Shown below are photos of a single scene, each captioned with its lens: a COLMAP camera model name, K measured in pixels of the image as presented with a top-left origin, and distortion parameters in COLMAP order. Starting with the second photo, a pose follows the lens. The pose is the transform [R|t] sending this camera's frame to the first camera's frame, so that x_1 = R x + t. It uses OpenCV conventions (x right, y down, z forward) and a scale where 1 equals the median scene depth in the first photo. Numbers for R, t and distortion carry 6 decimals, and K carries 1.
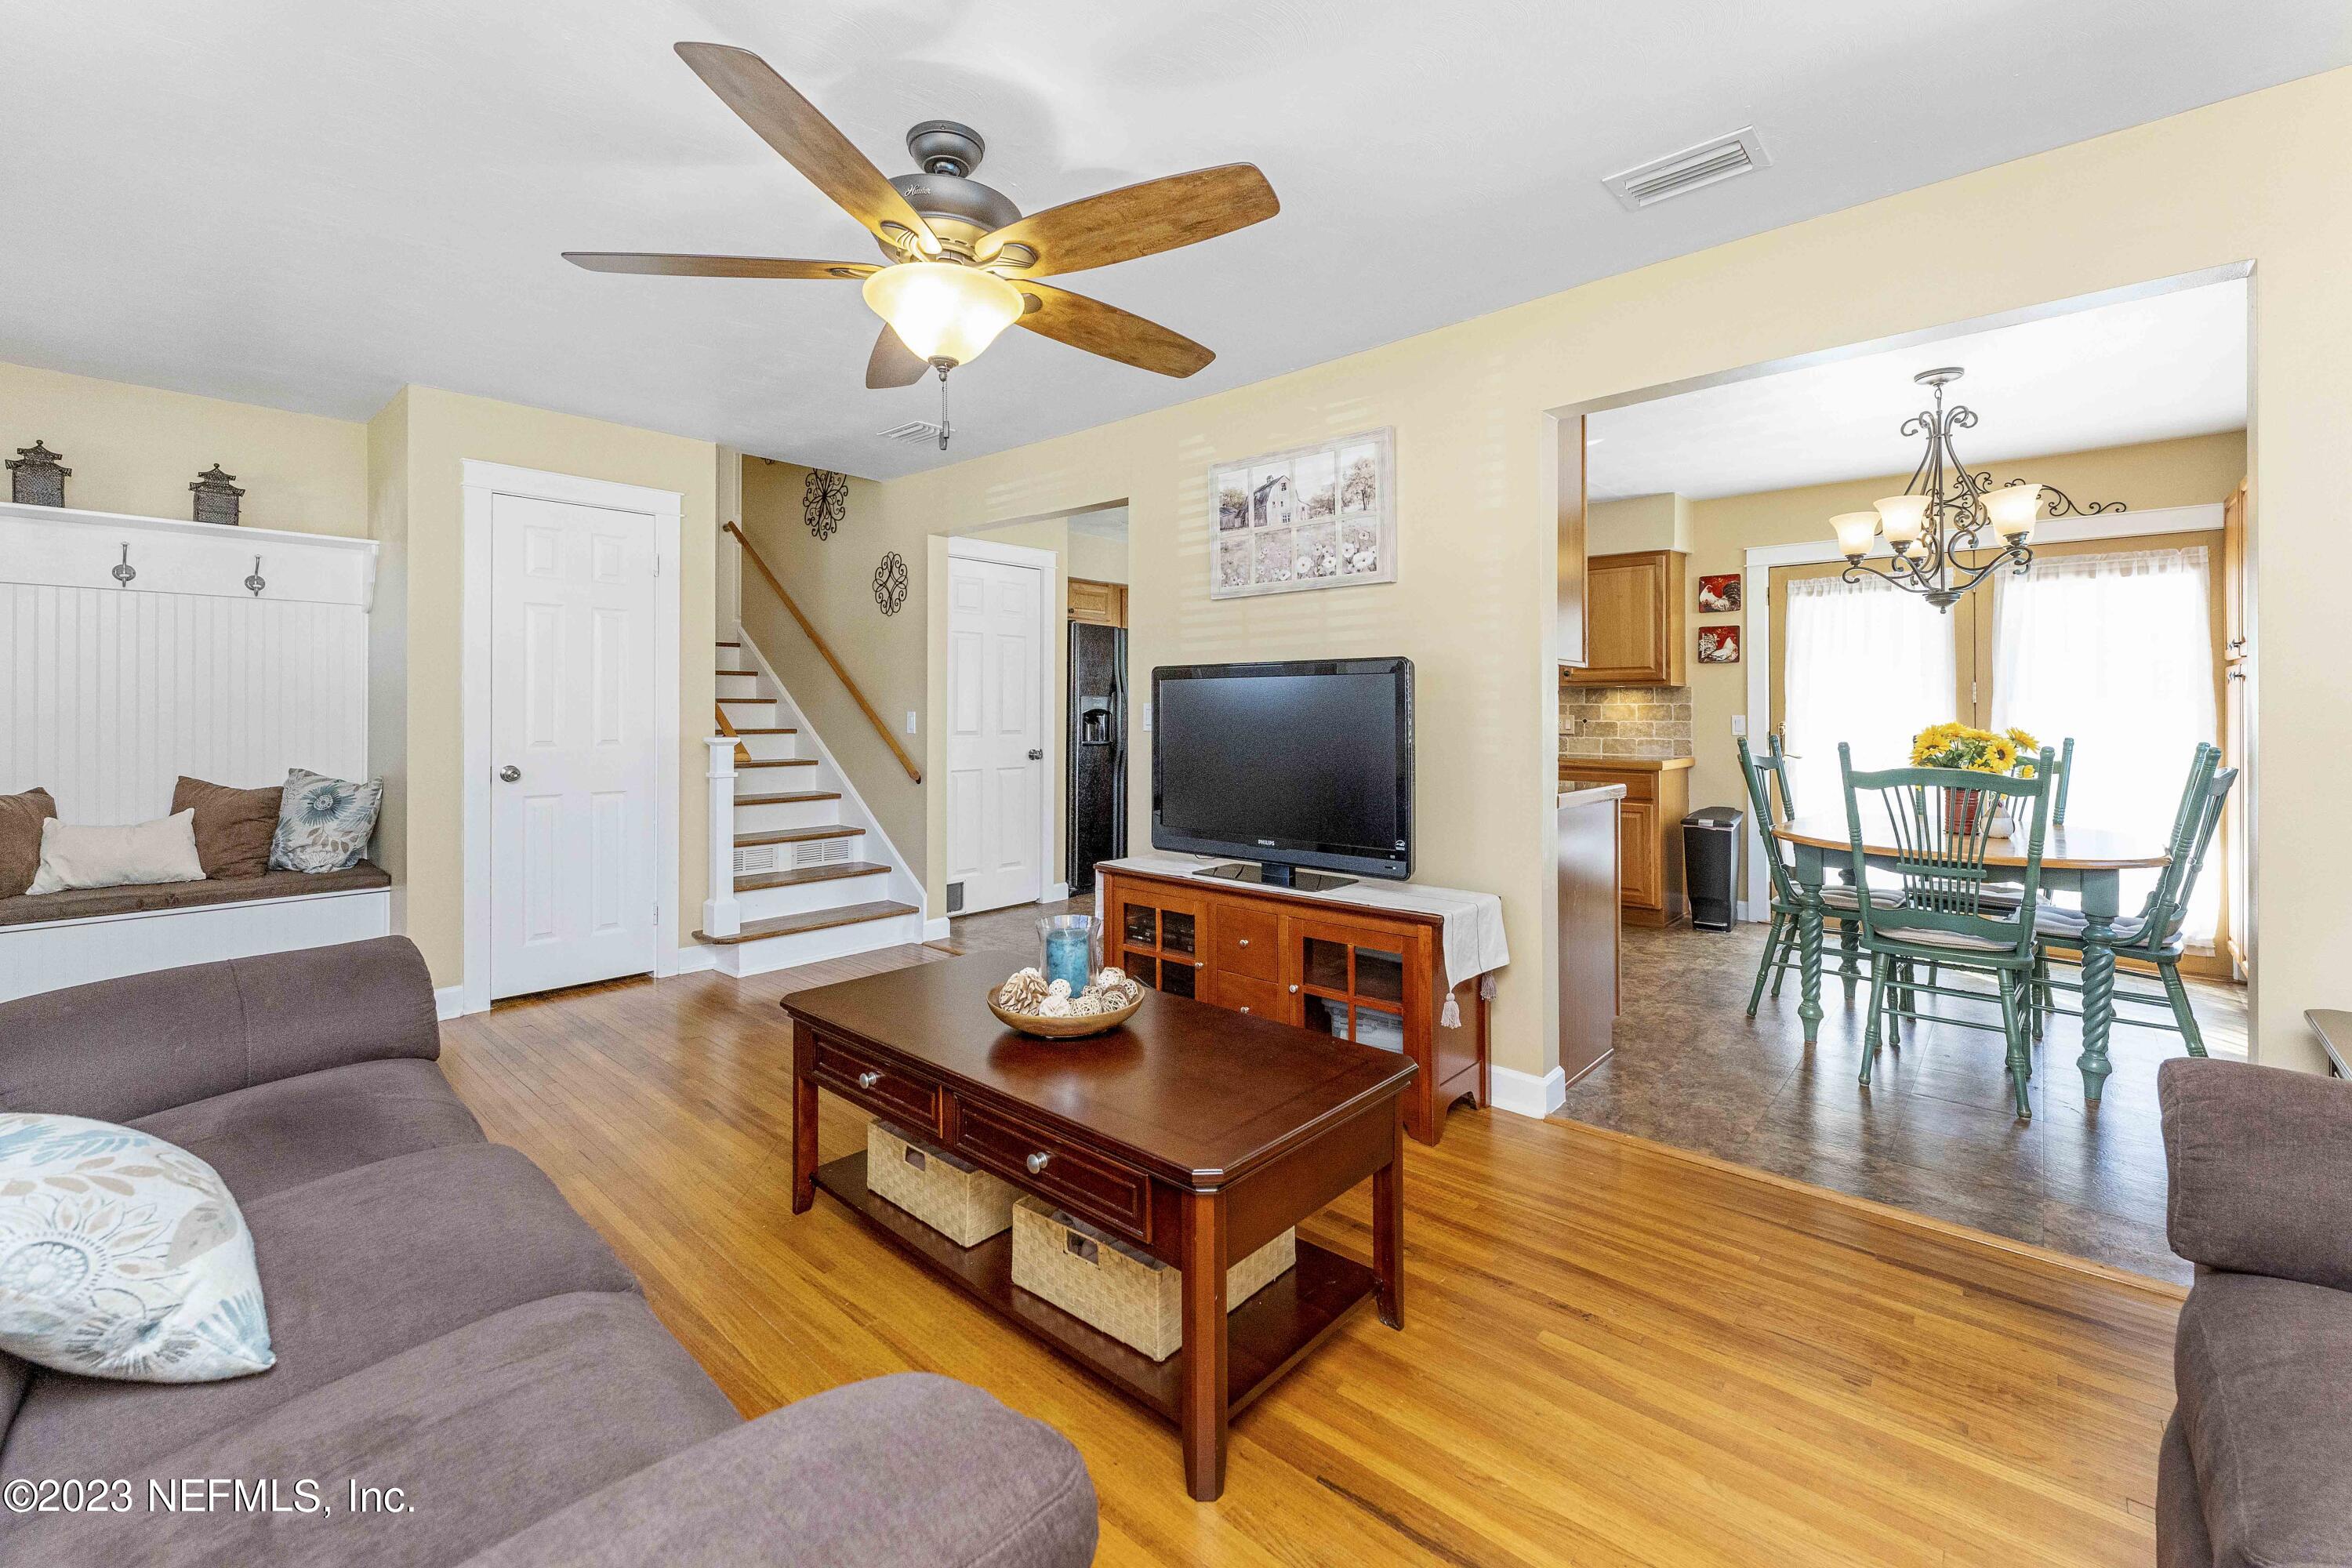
lens RADIAL K [[995.1, 0, 1168.8], [0, 995.1, 703.9], [0, 0, 1]] dist [-0.001097, -0.000197]
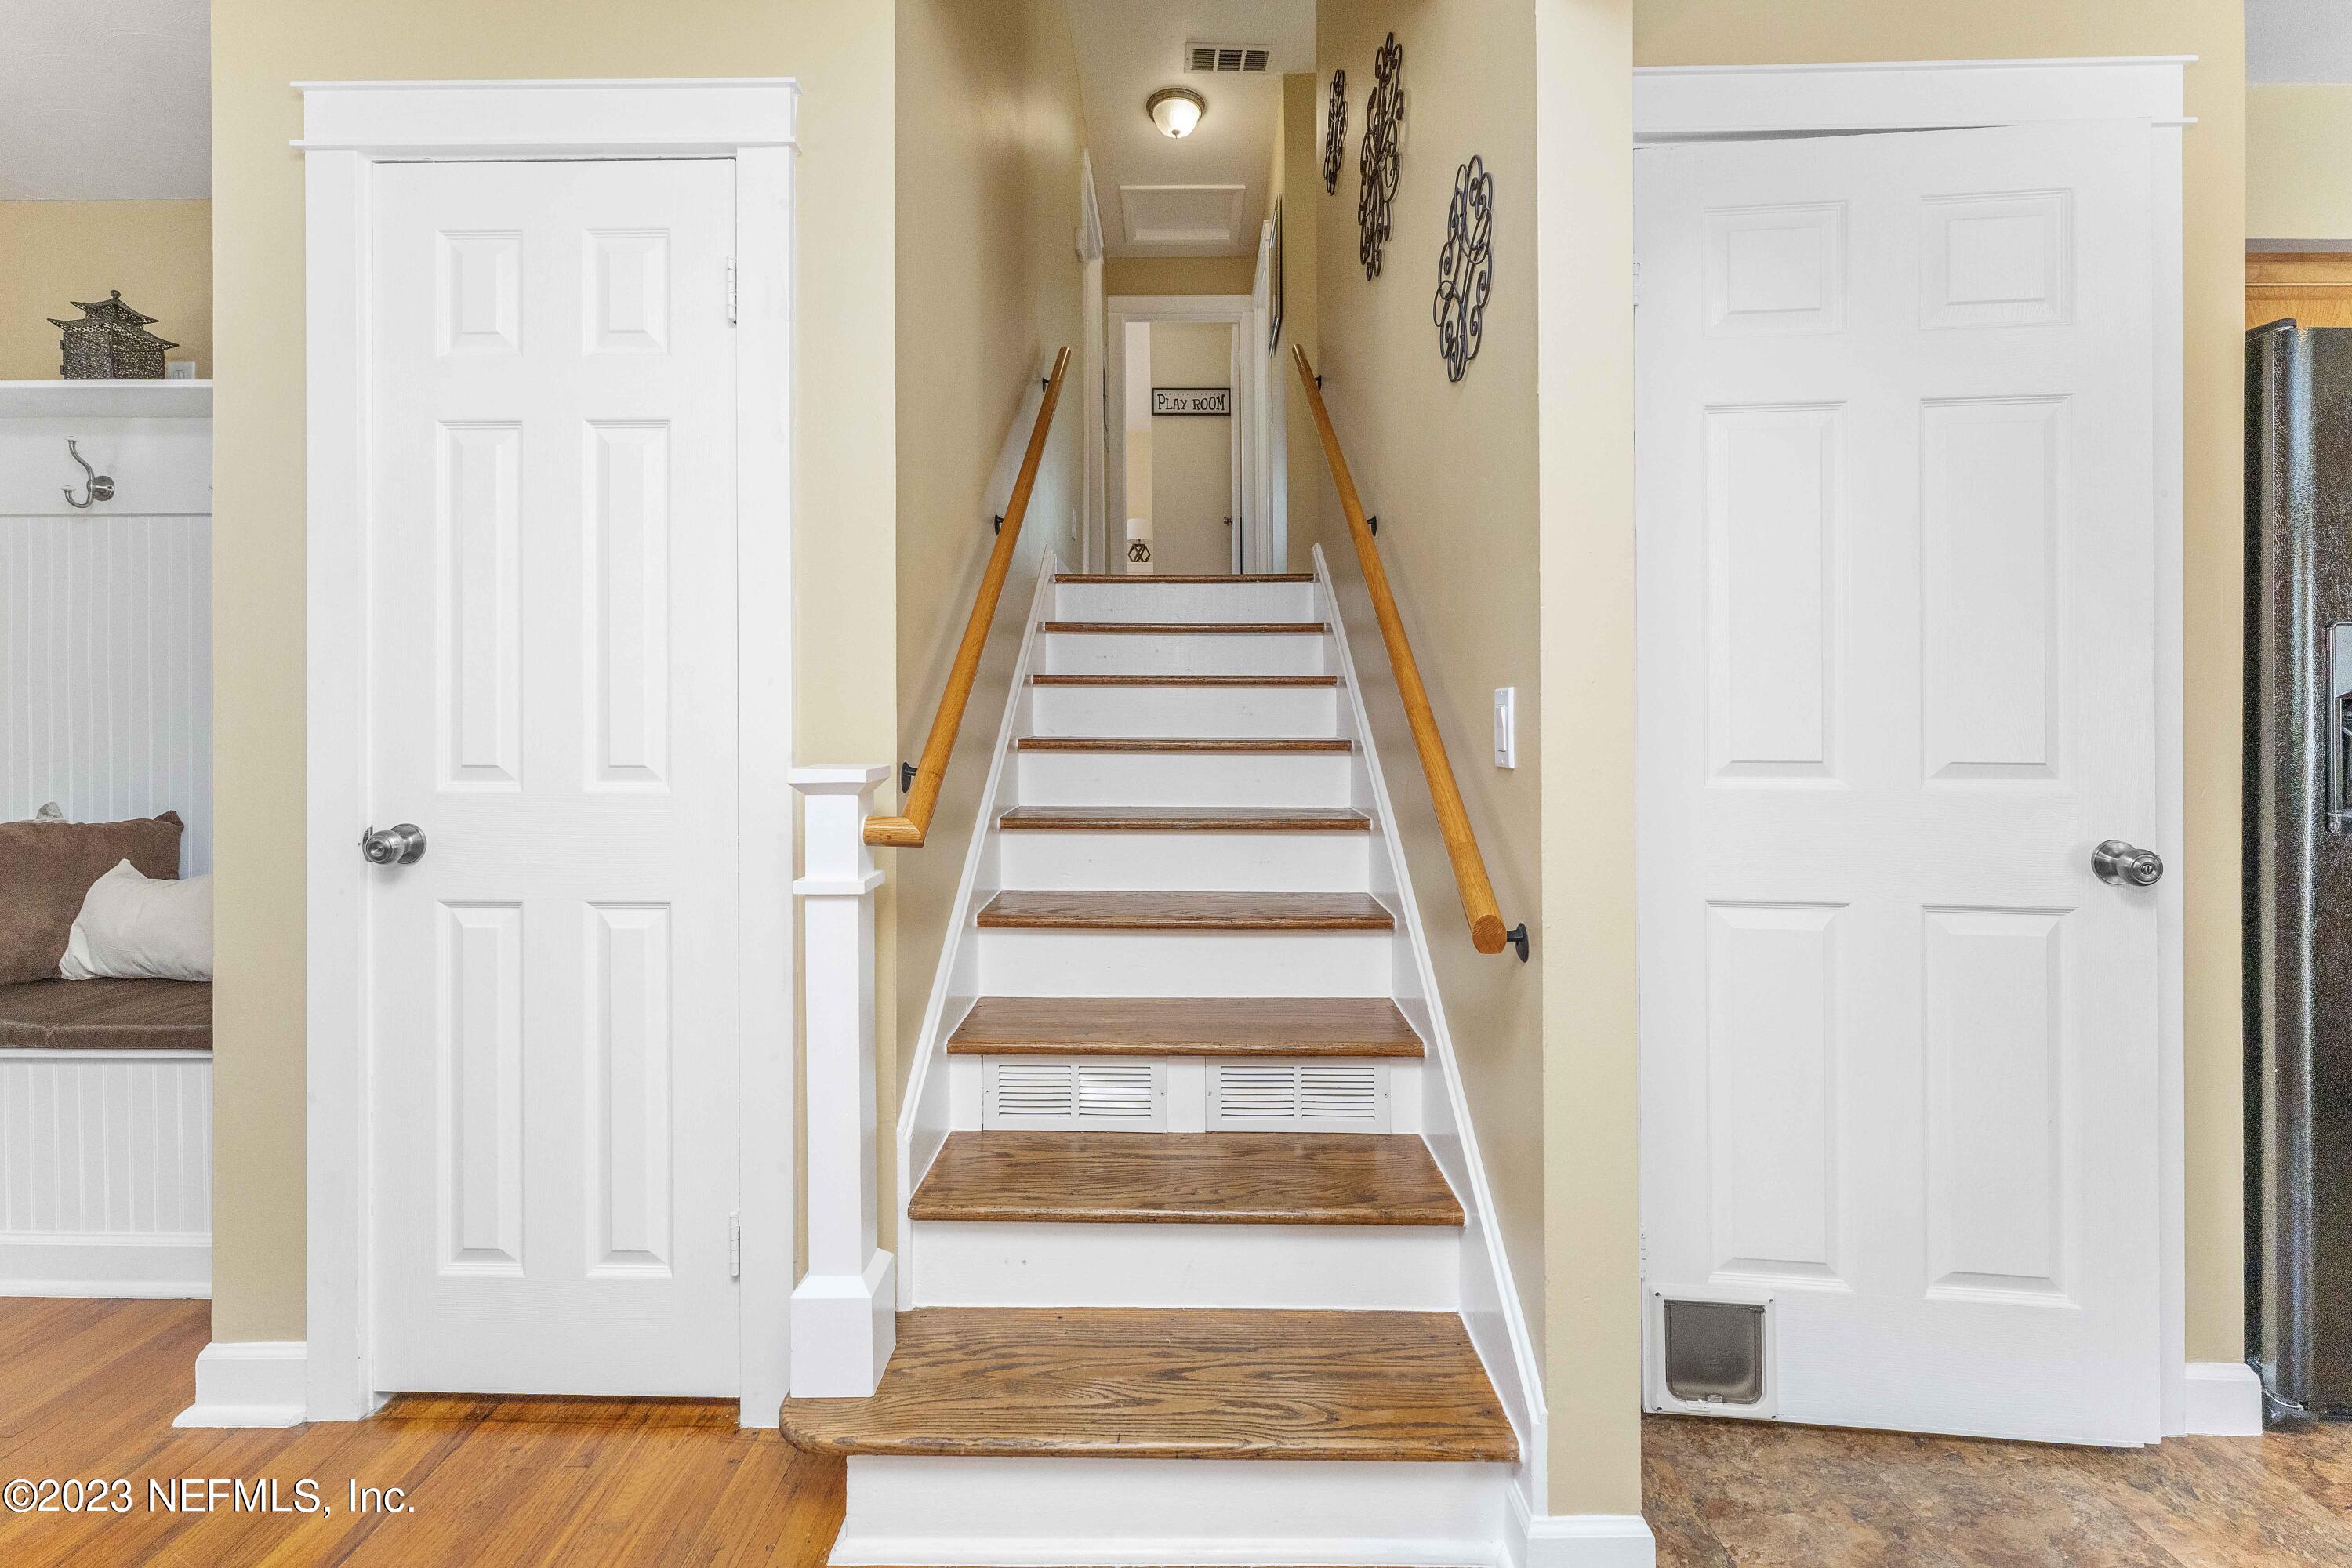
lens RADIAL K [[939.0, 0, 1167.5], [0, 939.0, 751.6], [0, 0, 1]] dist [0.001829, -0.001256]
pose [[0.649687, 0.015530, -0.760043, -0.180038], [0.001620, 0.999761, 0.021813, 0.027074], [0.760200, -0.015403, 0.649506, 1.104969]]
